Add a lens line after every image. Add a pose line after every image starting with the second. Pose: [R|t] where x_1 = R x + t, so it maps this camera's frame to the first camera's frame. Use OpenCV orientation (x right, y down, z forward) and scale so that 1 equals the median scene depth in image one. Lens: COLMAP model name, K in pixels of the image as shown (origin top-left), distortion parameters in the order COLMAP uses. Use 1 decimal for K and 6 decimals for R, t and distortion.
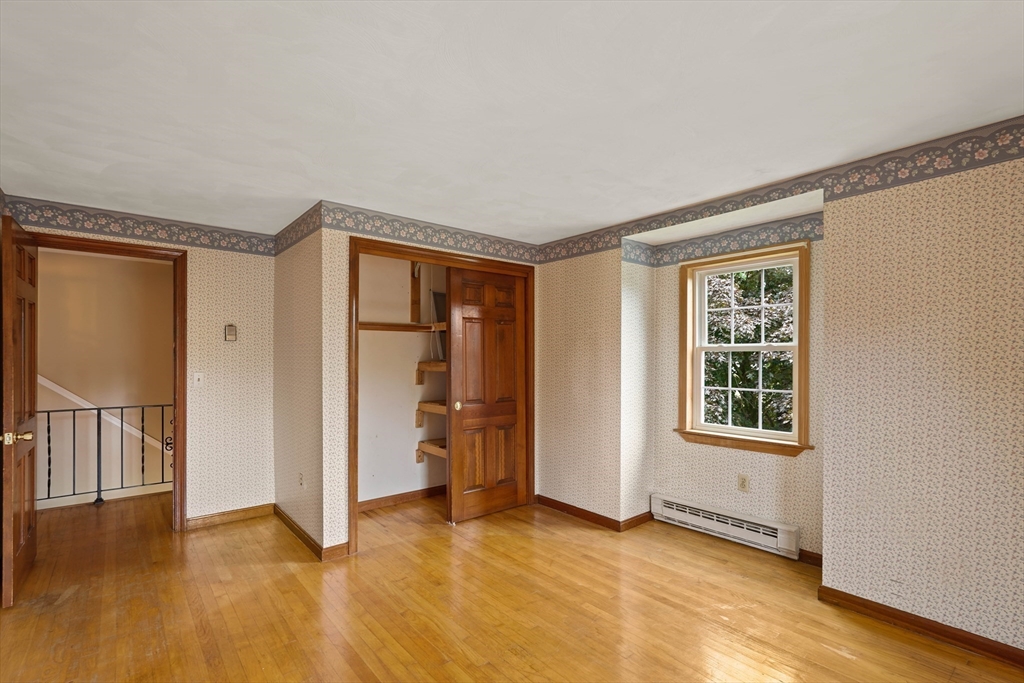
lens RADIAL K [[471.9, 0, 507.3], [0, 471.9, 359.1], [0, 0, 1]] dist [-0.007774, 0.004348]
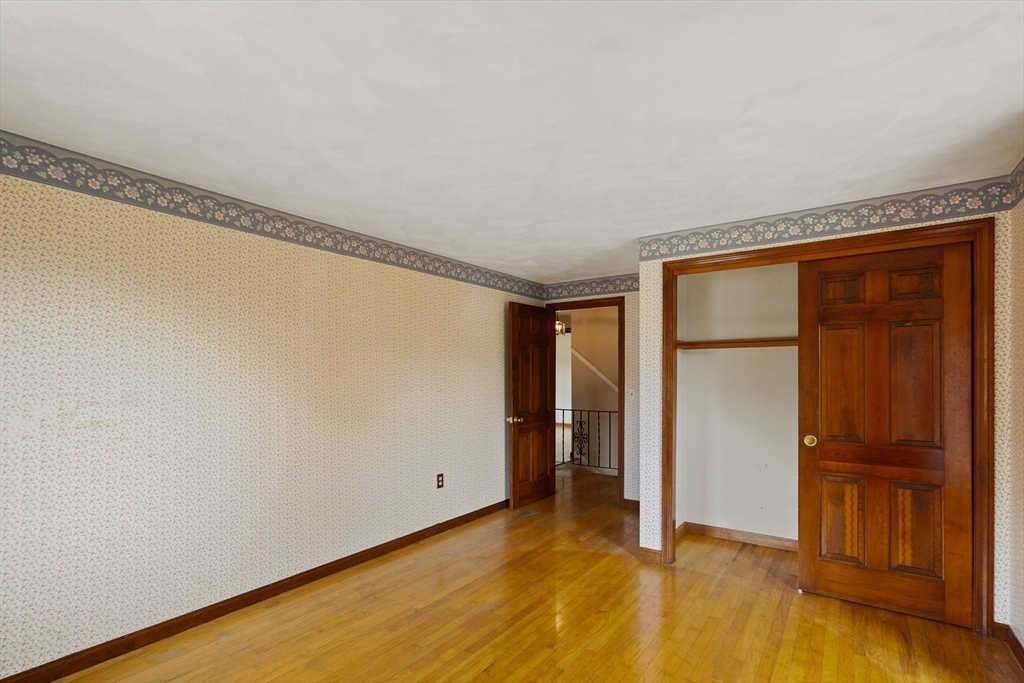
lens RADIAL K [[471.9, 0, 505.1], [0, 471.9, 371.8], [0, 0, 1]] dist [-0.007774, 0.004348]
pose [[0.264215, -0.009952, -0.964412, 0.523964], [-0.007050, 0.999900, -0.012250, 0.001055], [0.964438, 0.010036, 0.264118, 0.334224]]
